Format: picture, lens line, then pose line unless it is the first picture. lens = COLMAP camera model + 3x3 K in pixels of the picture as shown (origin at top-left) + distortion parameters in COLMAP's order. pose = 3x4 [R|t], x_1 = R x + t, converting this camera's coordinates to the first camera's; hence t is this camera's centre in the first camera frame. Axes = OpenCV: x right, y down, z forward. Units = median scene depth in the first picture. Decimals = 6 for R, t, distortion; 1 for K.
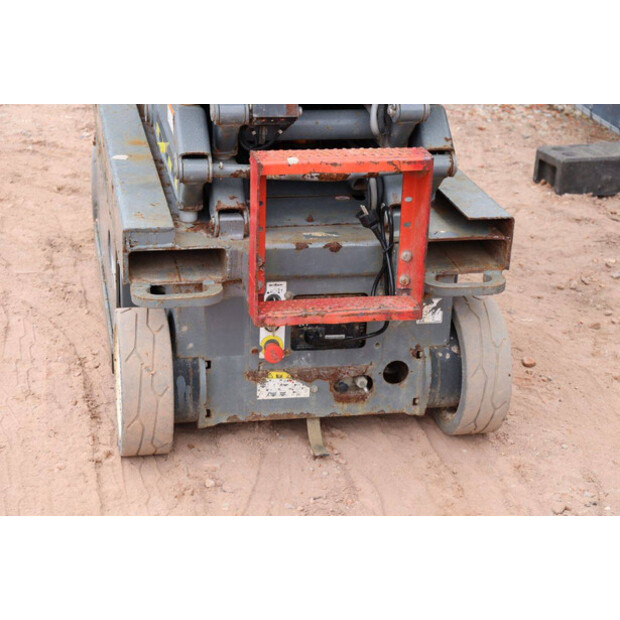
lens RADIAL K [[1185.0, 0, 310.0], [0, 1185.0, 310.0], [0, 0, 1]] dist [0.228045, 0.051914]
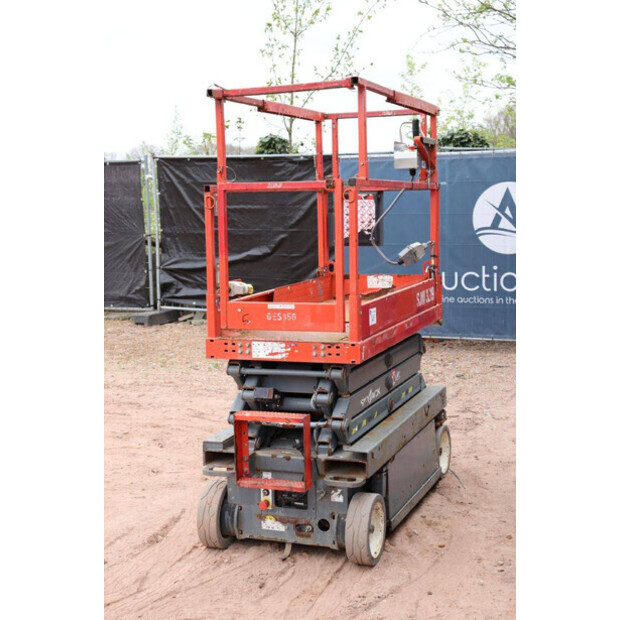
lens RADIAL K [[989.9, 0, 310.0], [0, 989.9, 310.0], [0, 0, 1]] dist [0.158992, 0.022718]
pose [[0.851382, 0.006123, -0.524510, 0.981532], [-0.148979, 0.961577, -0.230597, 0.098450], [0.502945, 0.274467, 0.819582, -0.553459]]
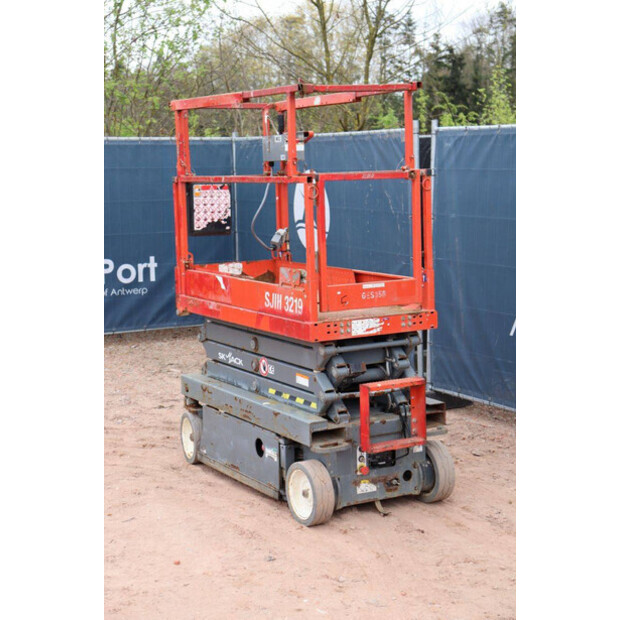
lens RADIAL K [[1152.3, 0, 310.9], [0, 1152.3, 299.5], [0, 0, 1]] dist [0.257574, 0.094003]
pose [[0.948042, -0.096216, 0.303248, -0.785974], [0.172412, 0.956448, -0.235544, 0.231904], [-0.267378, 0.275589, 0.923342, -1.186584]]
